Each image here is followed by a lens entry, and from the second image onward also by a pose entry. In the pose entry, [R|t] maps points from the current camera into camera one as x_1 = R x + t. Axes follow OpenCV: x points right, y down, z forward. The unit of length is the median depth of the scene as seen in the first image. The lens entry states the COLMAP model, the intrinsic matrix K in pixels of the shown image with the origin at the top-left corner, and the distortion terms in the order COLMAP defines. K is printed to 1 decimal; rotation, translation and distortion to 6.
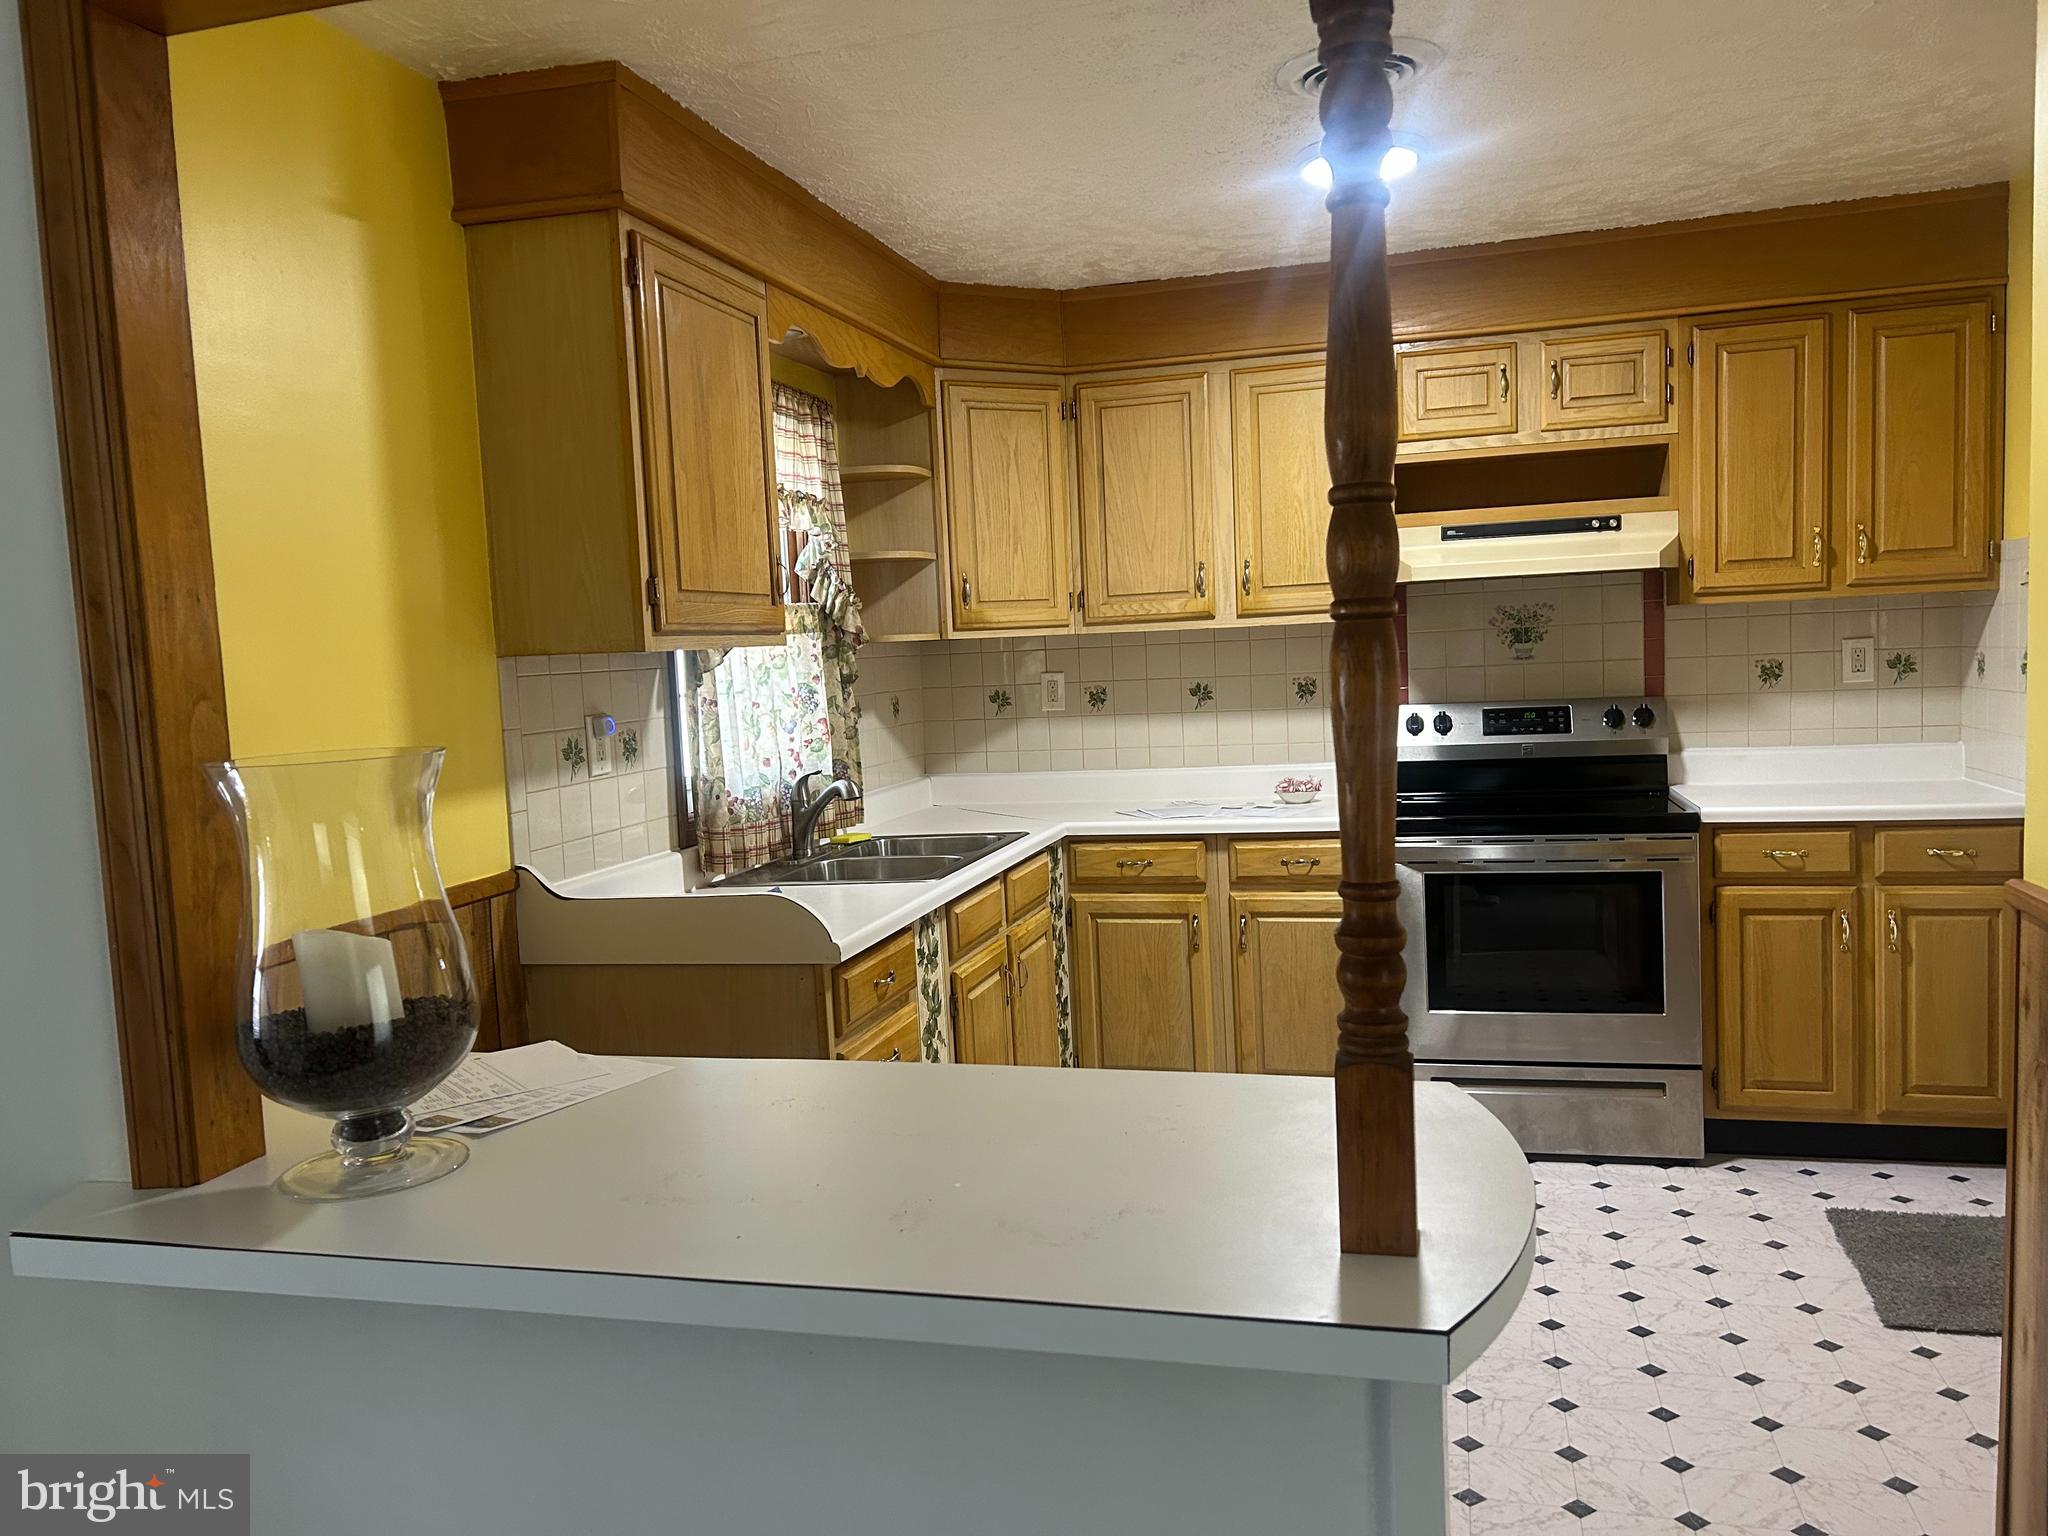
lens RADIAL K [[1542.3, 0, 1042.4], [0, 1542.3, 767.8], [0, 0, 1]] dist [0.055989, -0.069292]
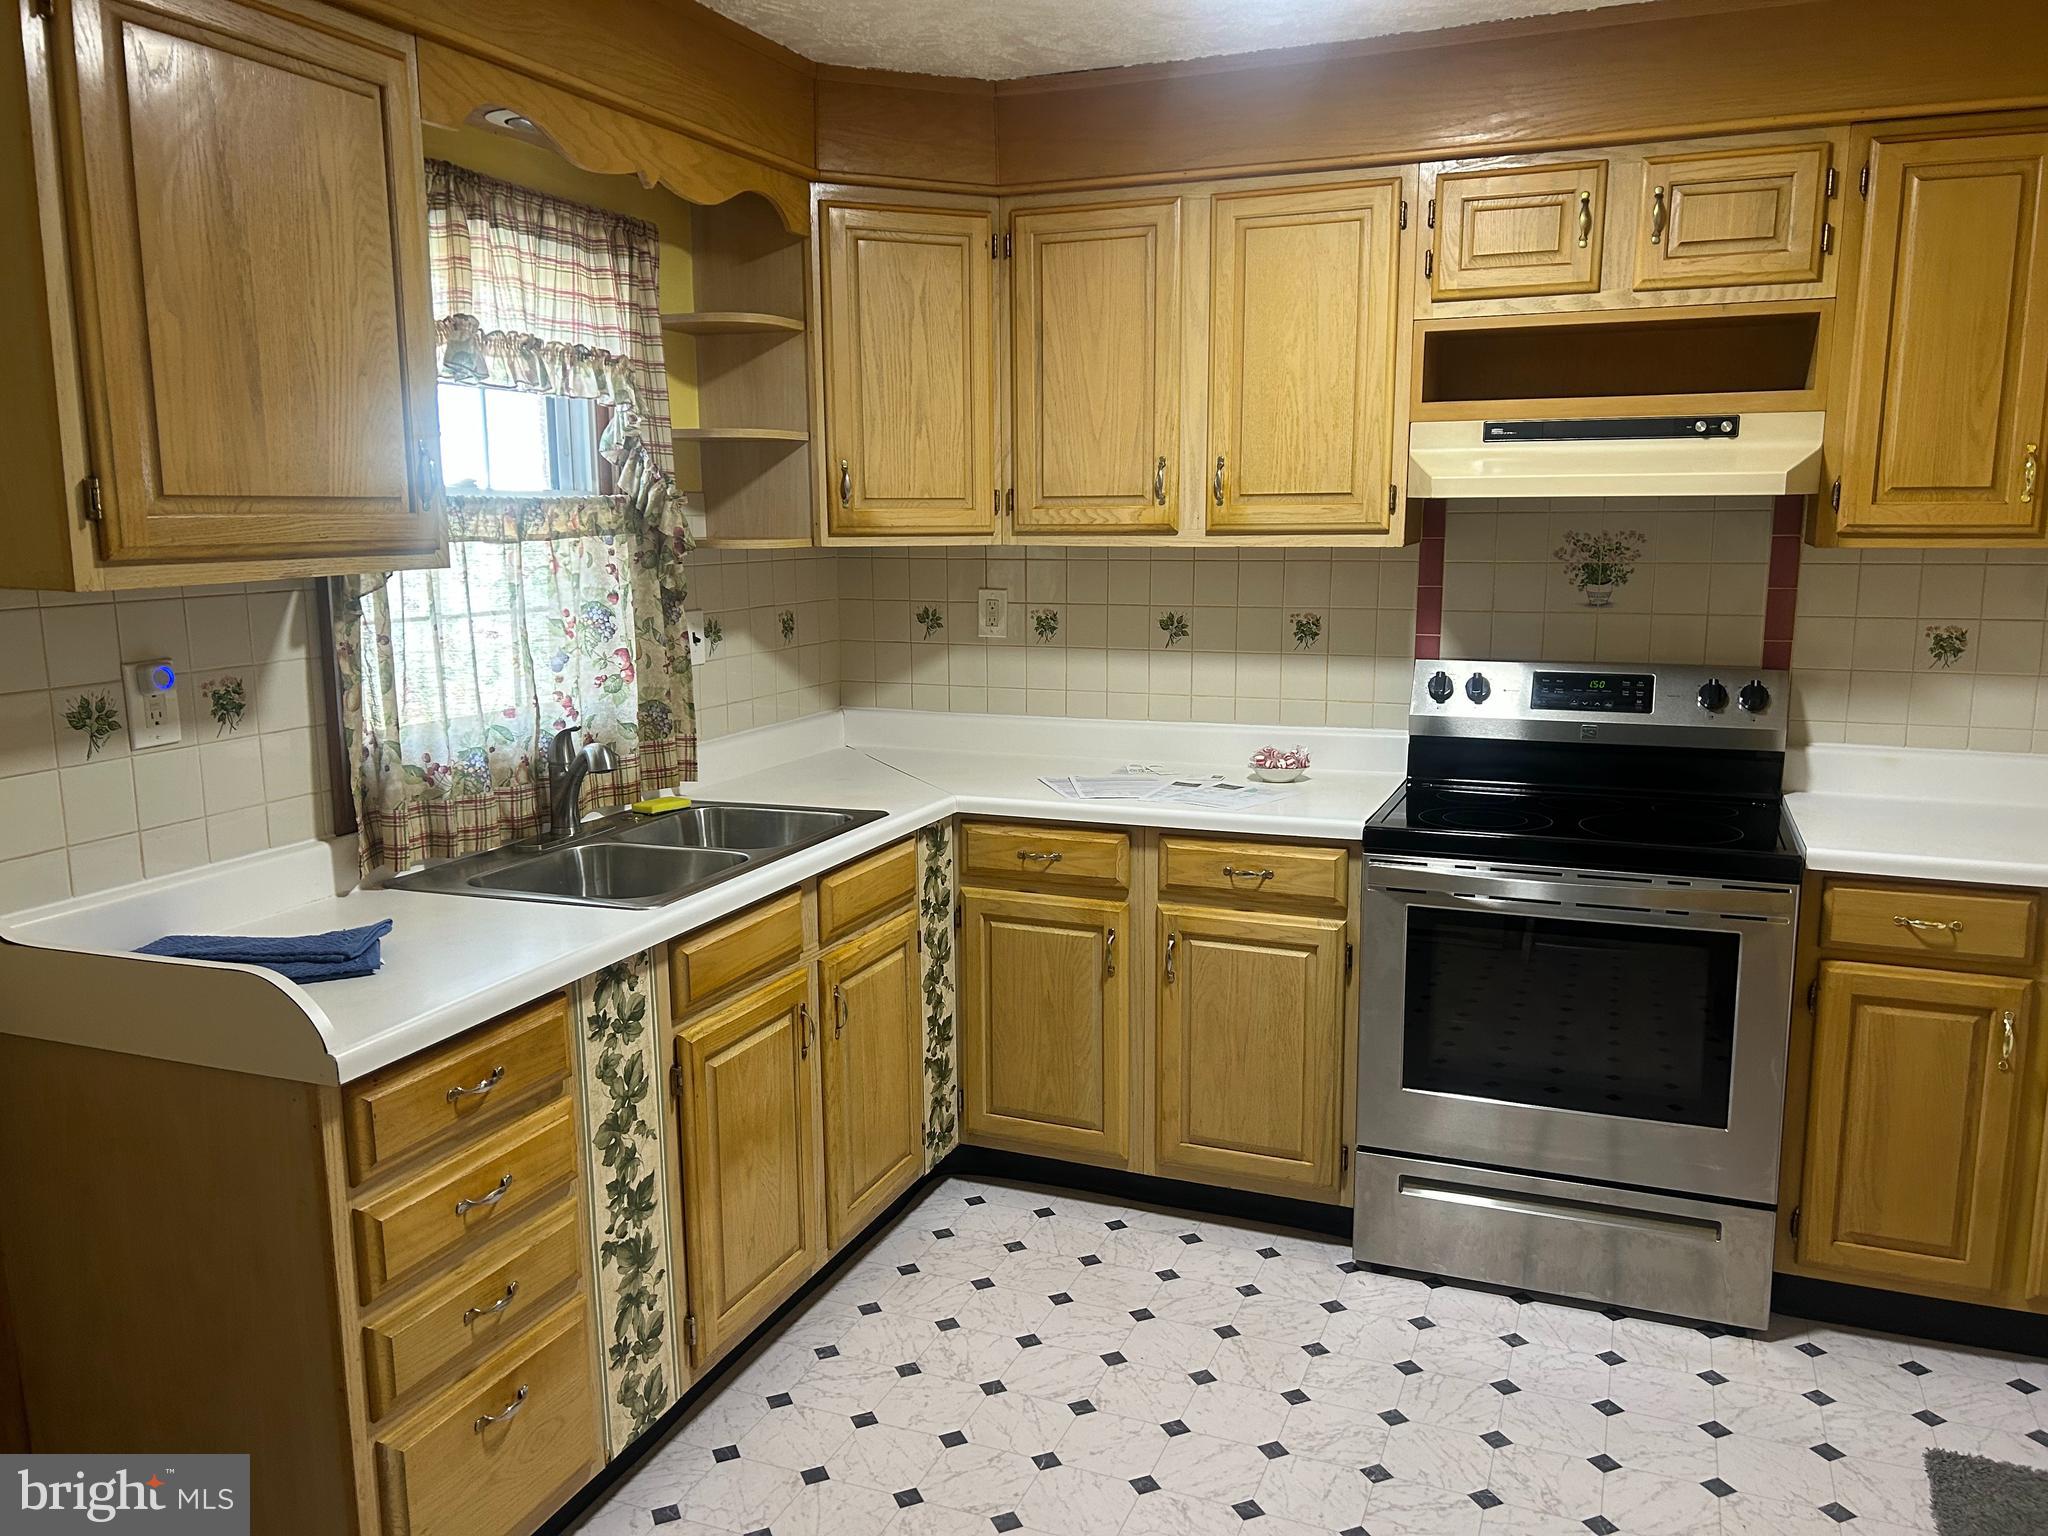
lens RADIAL K [[1542.3, 0, 1042.7], [0, 1542.3, 760.6], [0, 0, 1]] dist [0.055989, -0.069292]
pose [[0.991669, 0.060149, -0.113909, 0.150649], [-0.050003, 0.994693, 0.089925, -0.055234], [0.118713, -0.083480, 0.989413, 0.255224]]
